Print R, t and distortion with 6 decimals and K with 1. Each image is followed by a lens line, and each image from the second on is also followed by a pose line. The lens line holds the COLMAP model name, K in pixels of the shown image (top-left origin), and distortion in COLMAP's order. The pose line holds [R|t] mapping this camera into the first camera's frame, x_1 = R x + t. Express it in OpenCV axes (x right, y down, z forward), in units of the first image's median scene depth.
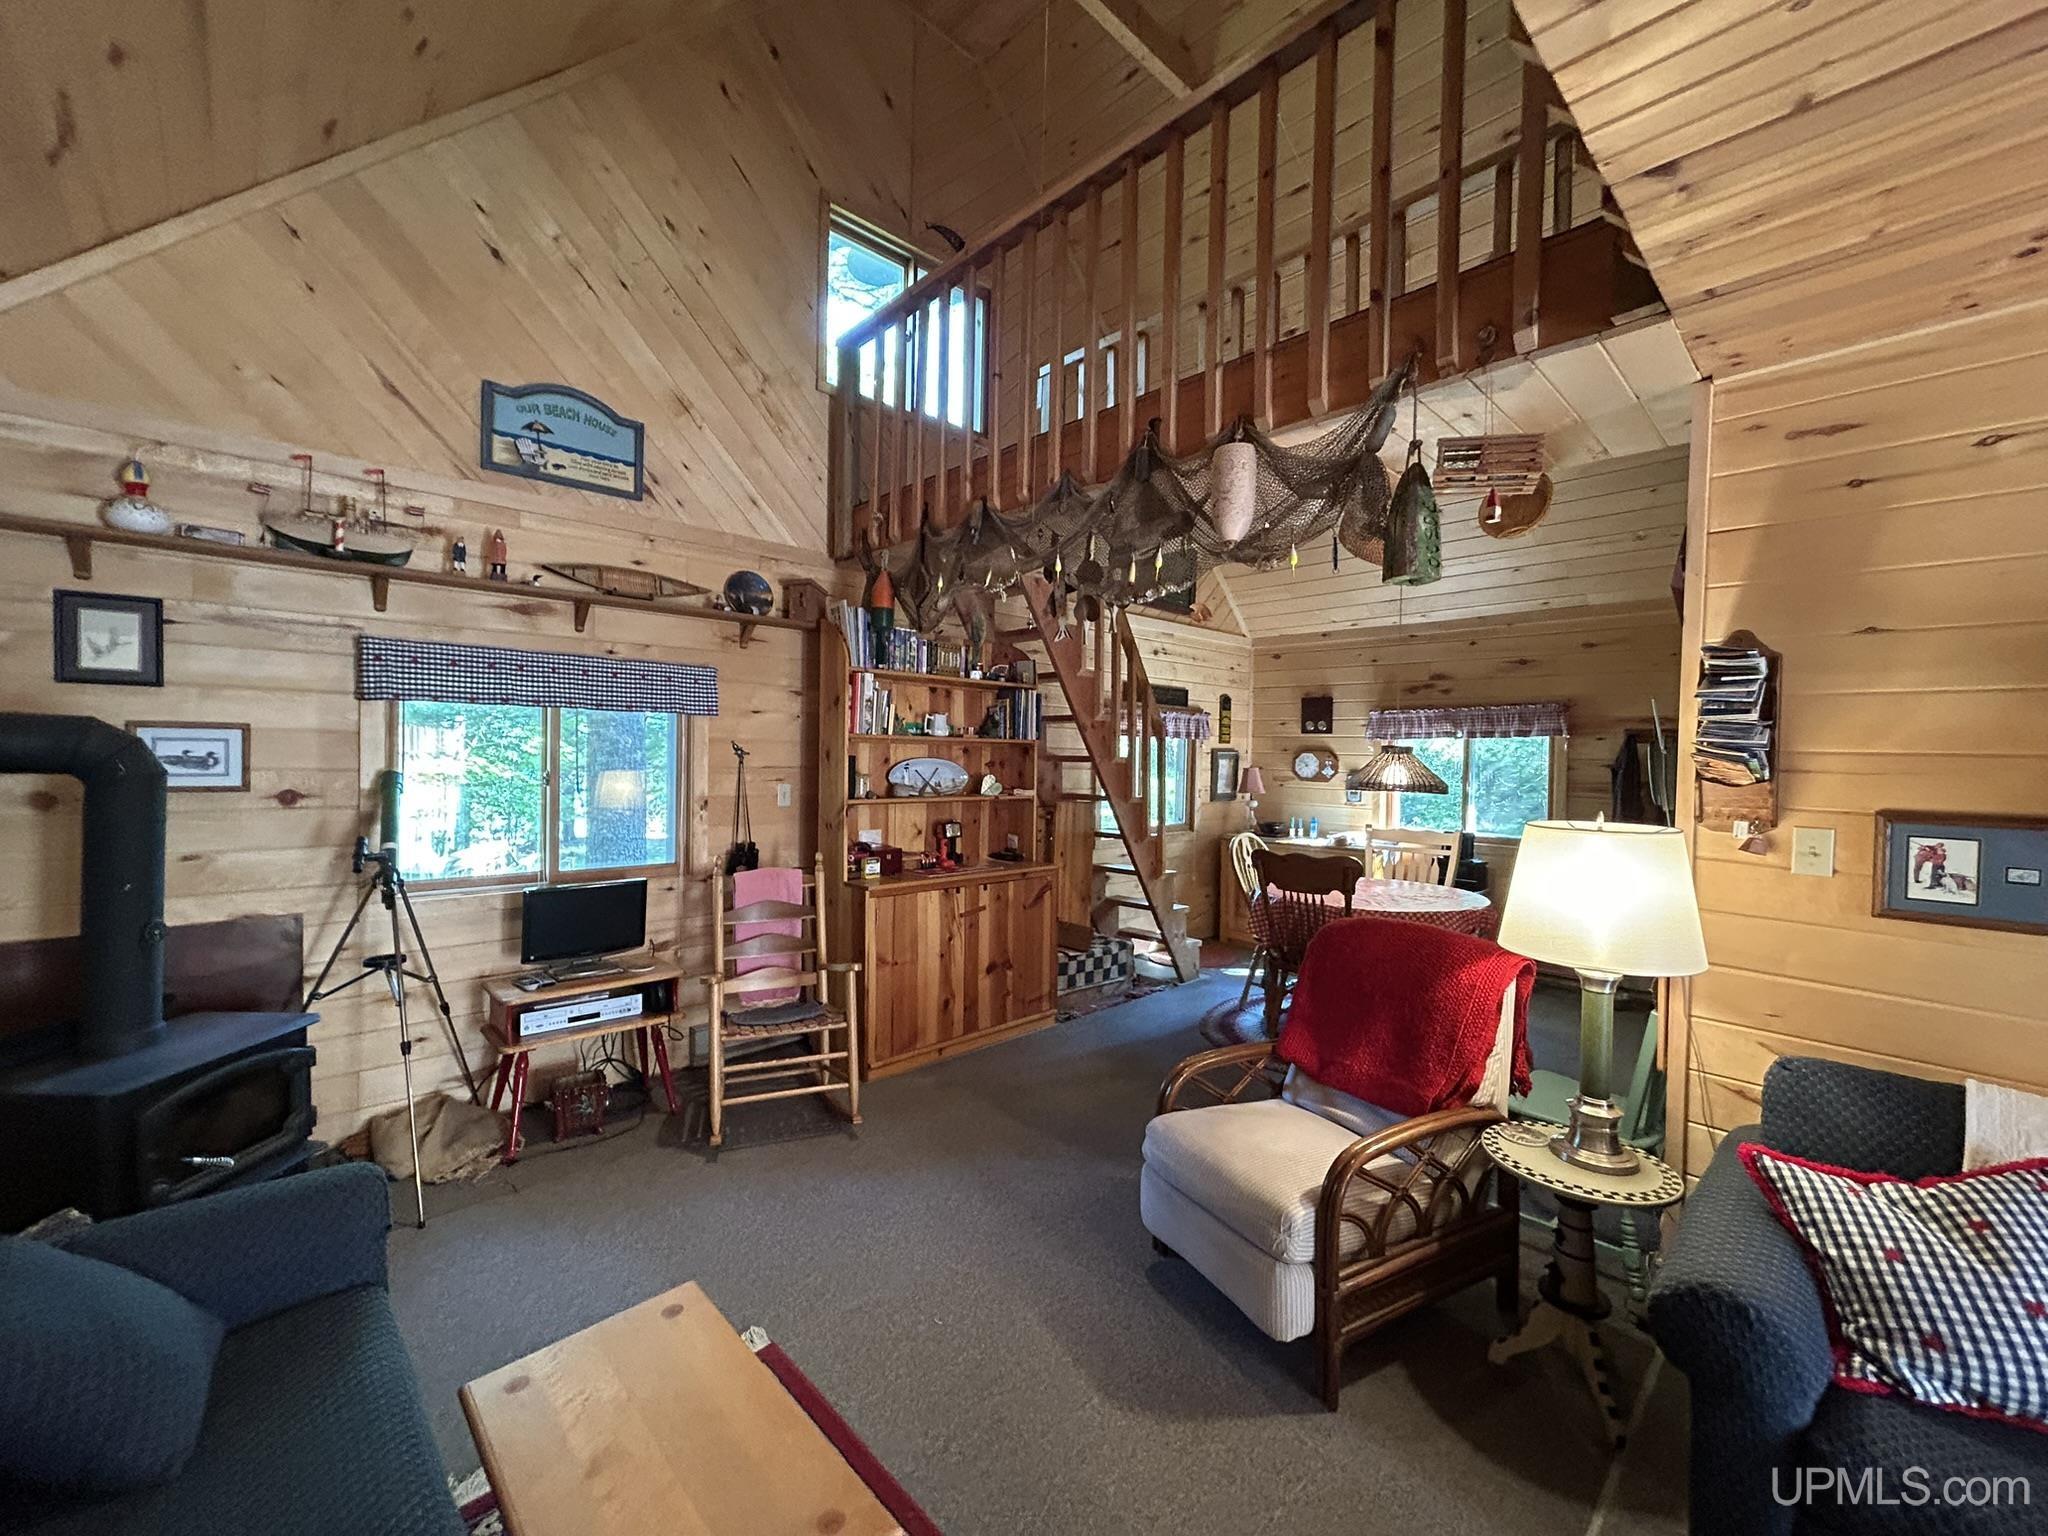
lens RADIAL K [[821.2, 0, 1018.2], [0, 821.2, 762.0], [0, 0, 1]] dist [-0.000776, 0.001150]
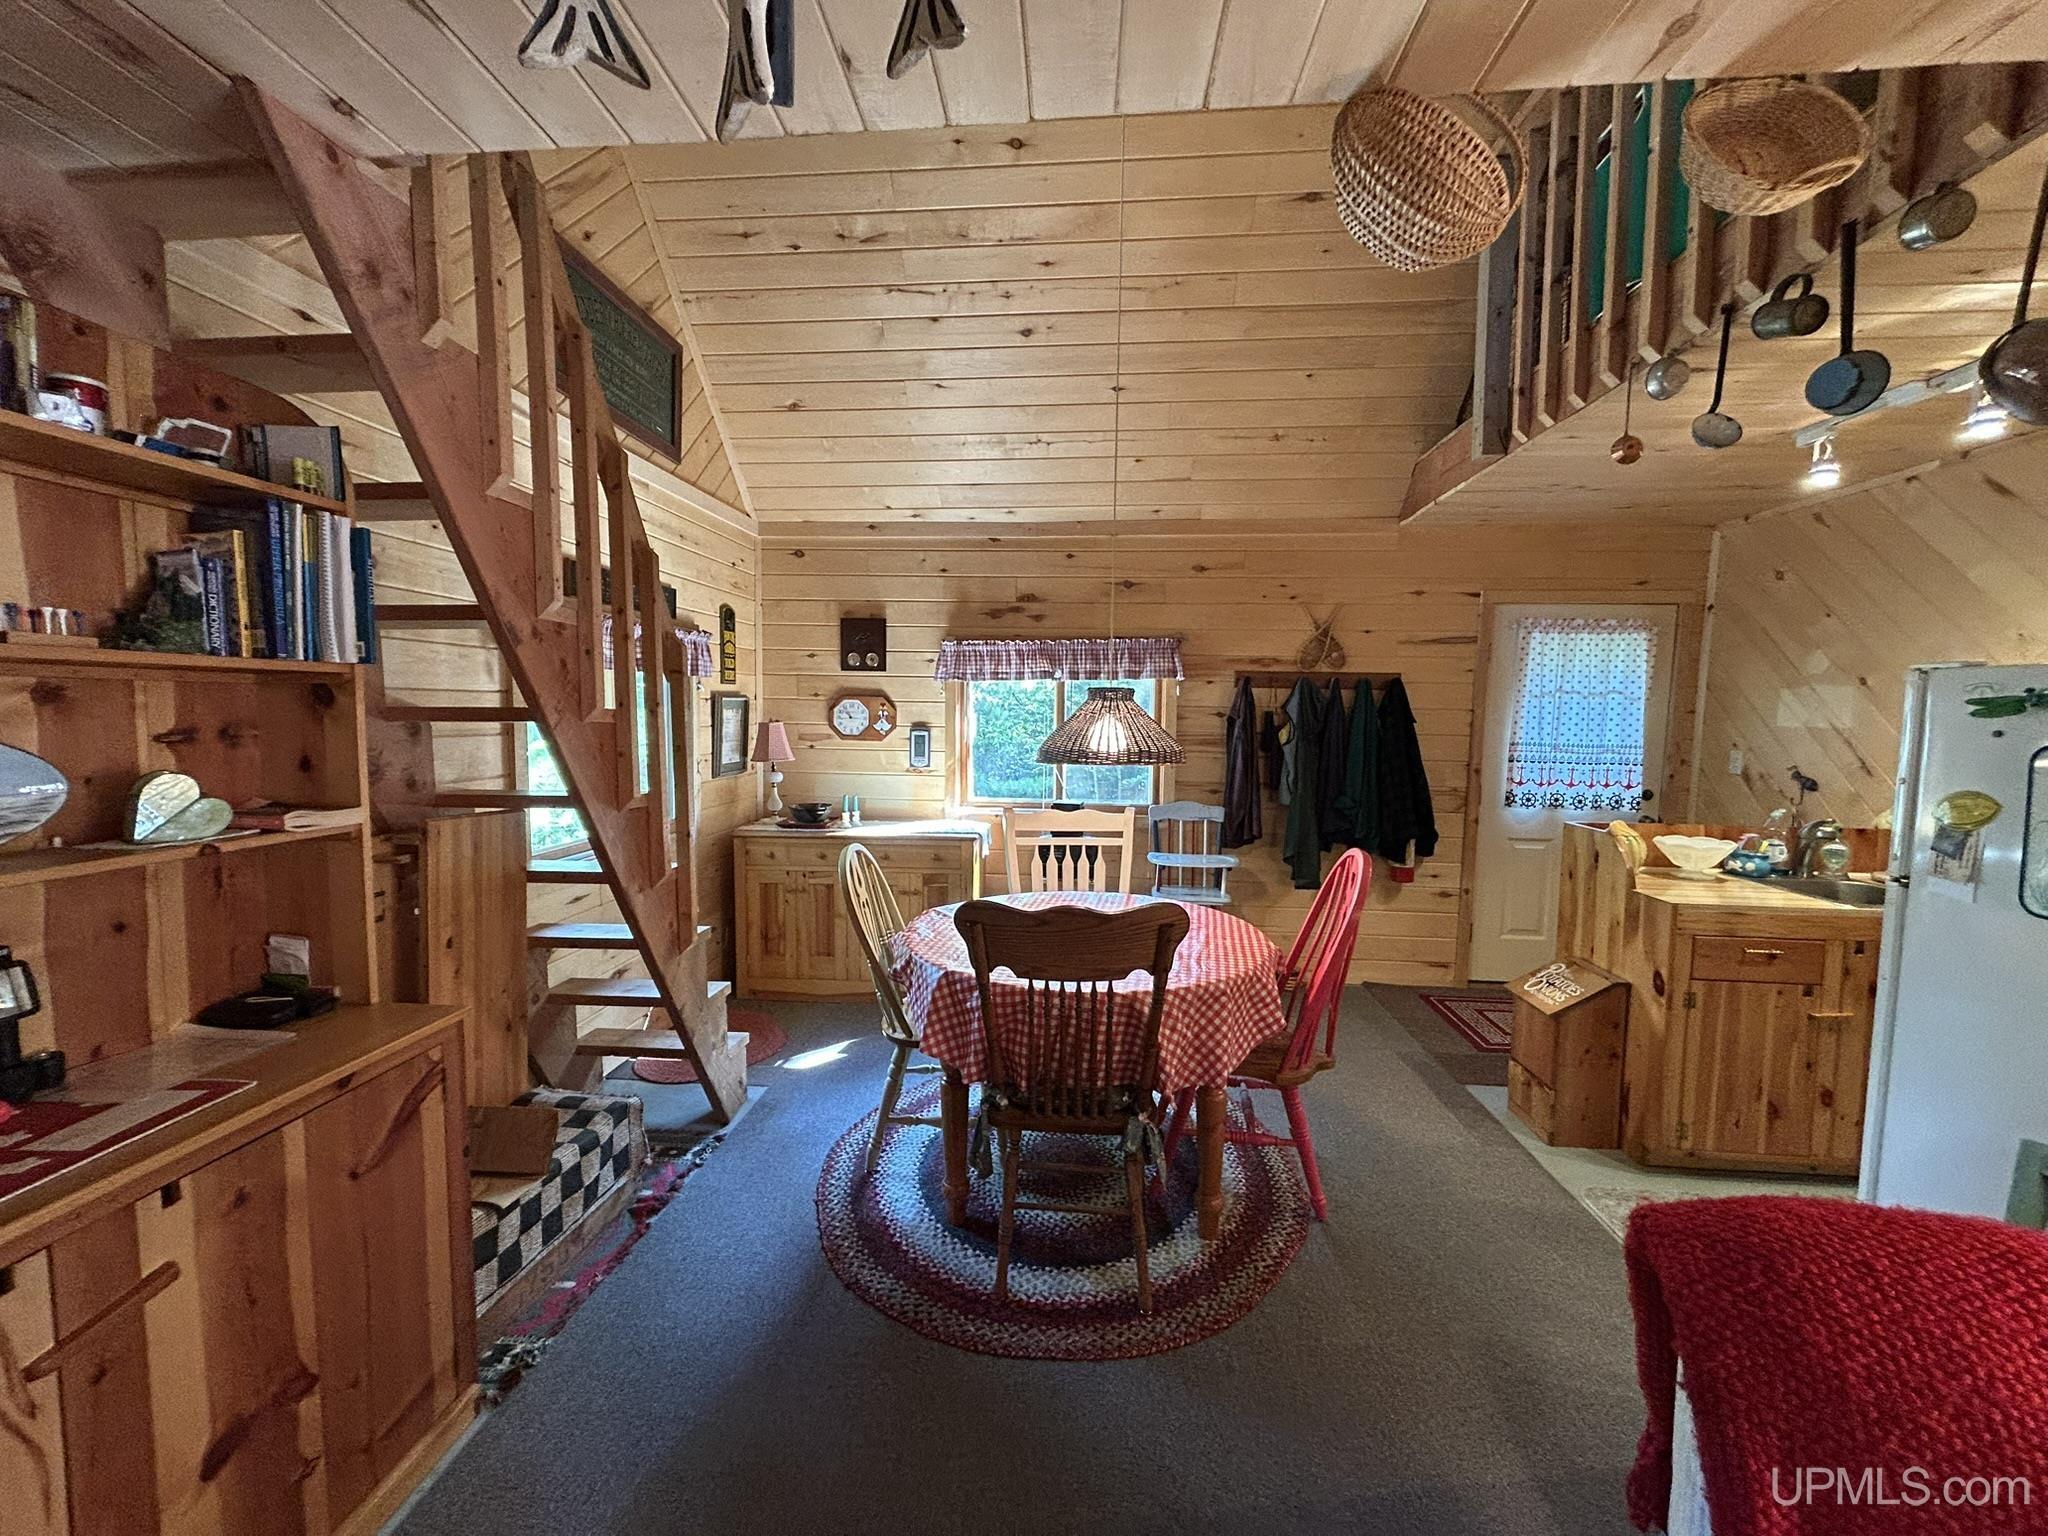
lens RADIAL K [[821.2, 0, 1021.6], [0, 821.2, 766.4], [0, 0, 1]] dist [-0.000776, 0.001150]
pose [[0.747328, -0.055734, 0.662113, -0.001146], [0.007887, 0.997150, 0.075033, -0.008412], [-0.664408, -0.050852, 0.745638, 0.631733]]
